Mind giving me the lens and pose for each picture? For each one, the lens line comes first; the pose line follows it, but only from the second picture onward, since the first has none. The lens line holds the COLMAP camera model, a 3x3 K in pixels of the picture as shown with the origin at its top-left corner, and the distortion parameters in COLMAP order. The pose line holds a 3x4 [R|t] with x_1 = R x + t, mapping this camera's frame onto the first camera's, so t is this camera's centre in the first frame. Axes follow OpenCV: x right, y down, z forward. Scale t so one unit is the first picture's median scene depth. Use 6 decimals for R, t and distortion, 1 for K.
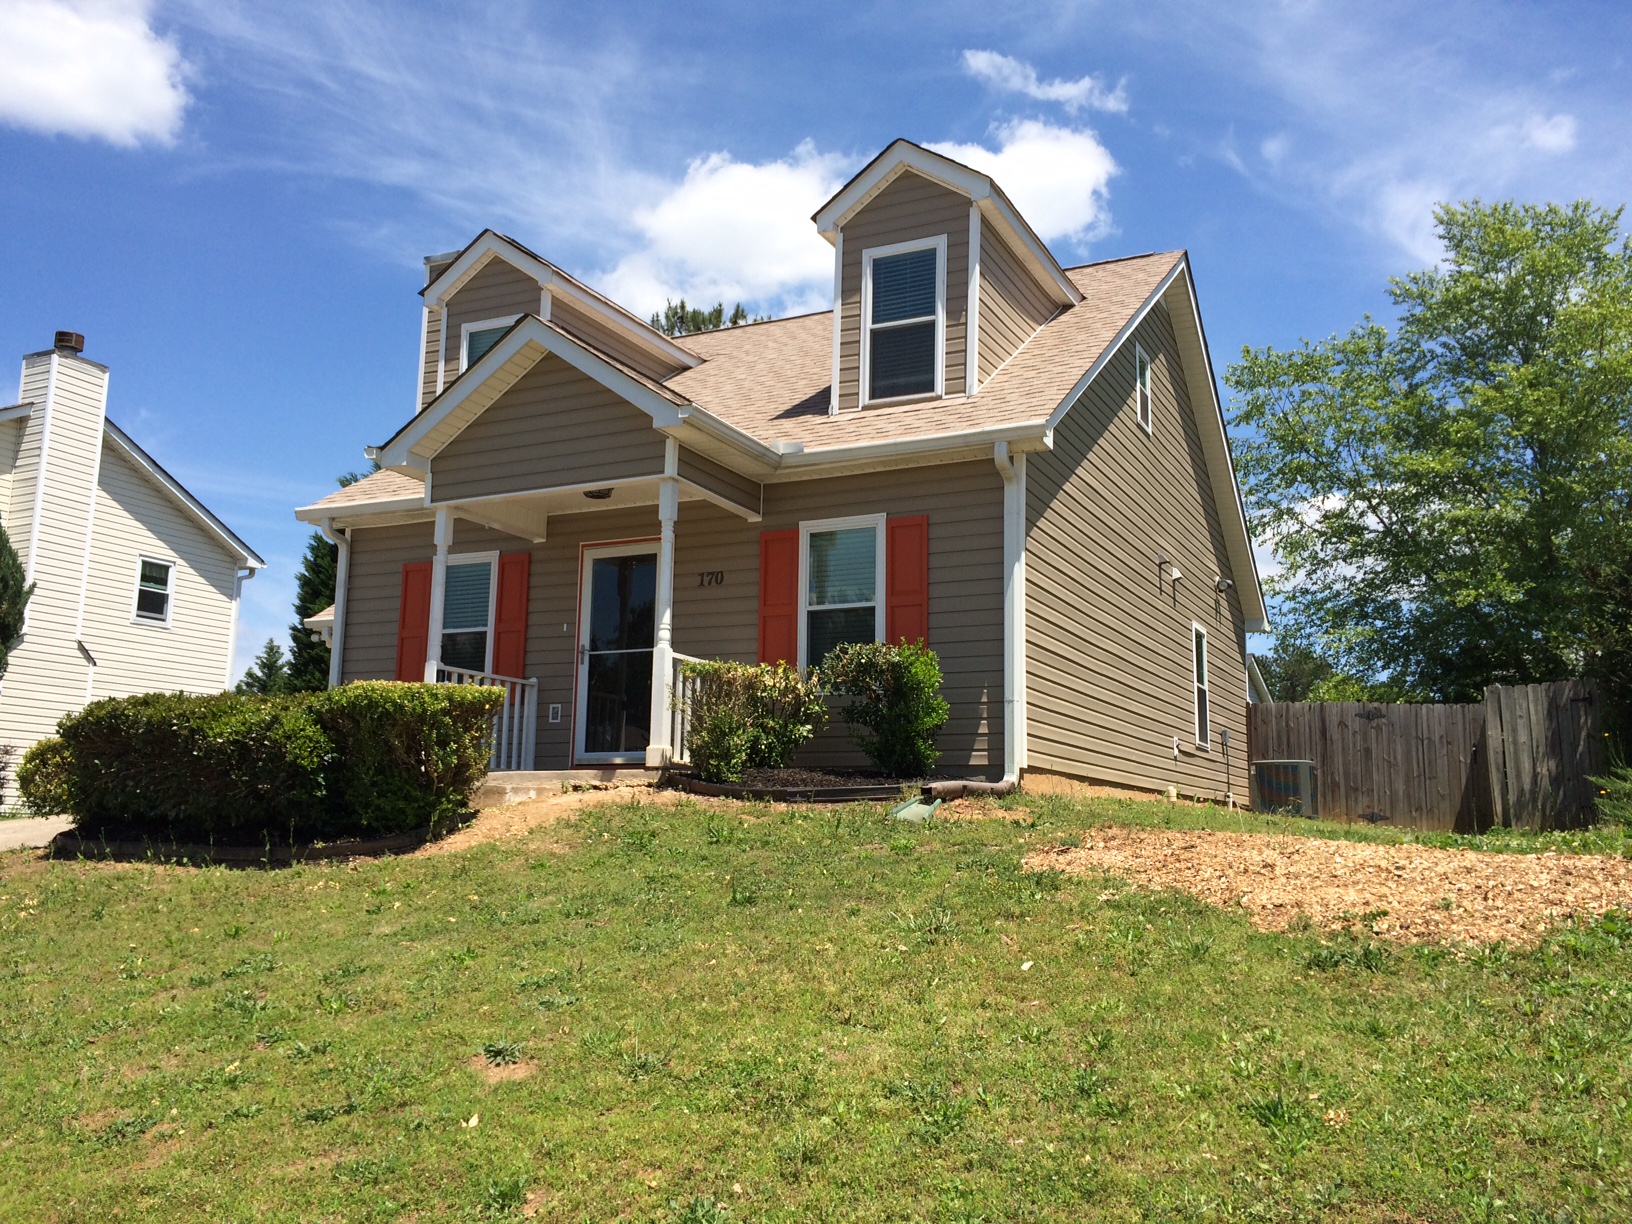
lens RADIAL K [[1381.4, 0, 816.0], [0, 1381.4, 612.0], [0, 0, 1]] dist [0.000878, 0.000246]
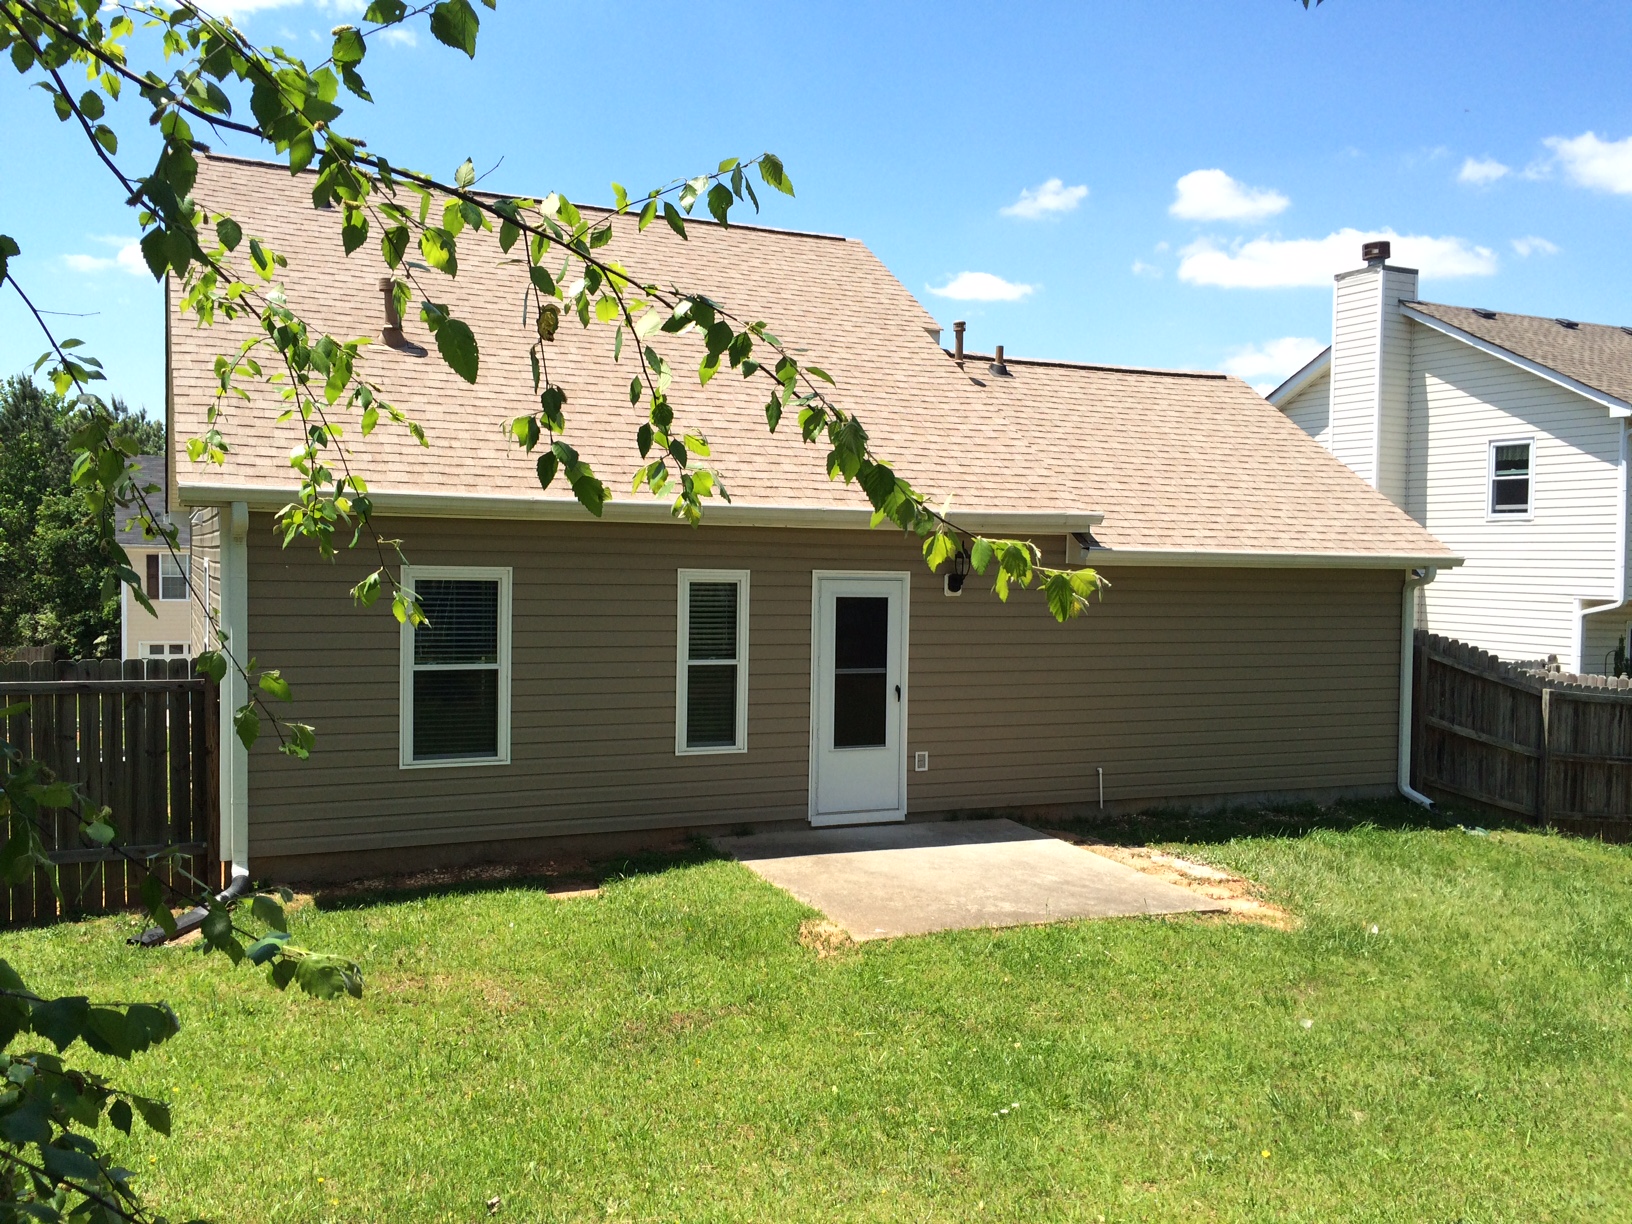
lens RADIAL K [[1381.4, 0, 816.0], [0, 1381.4, 612.0], [0, 0, 1]] dist [0.000878, 0.000246]
pose [[-0.622398, 0.000295, -0.782700, 0.442397], [0.095941, 0.992488, -0.075918, 0.088242], [0.776798, -0.122344, -0.617751, 1.175163]]
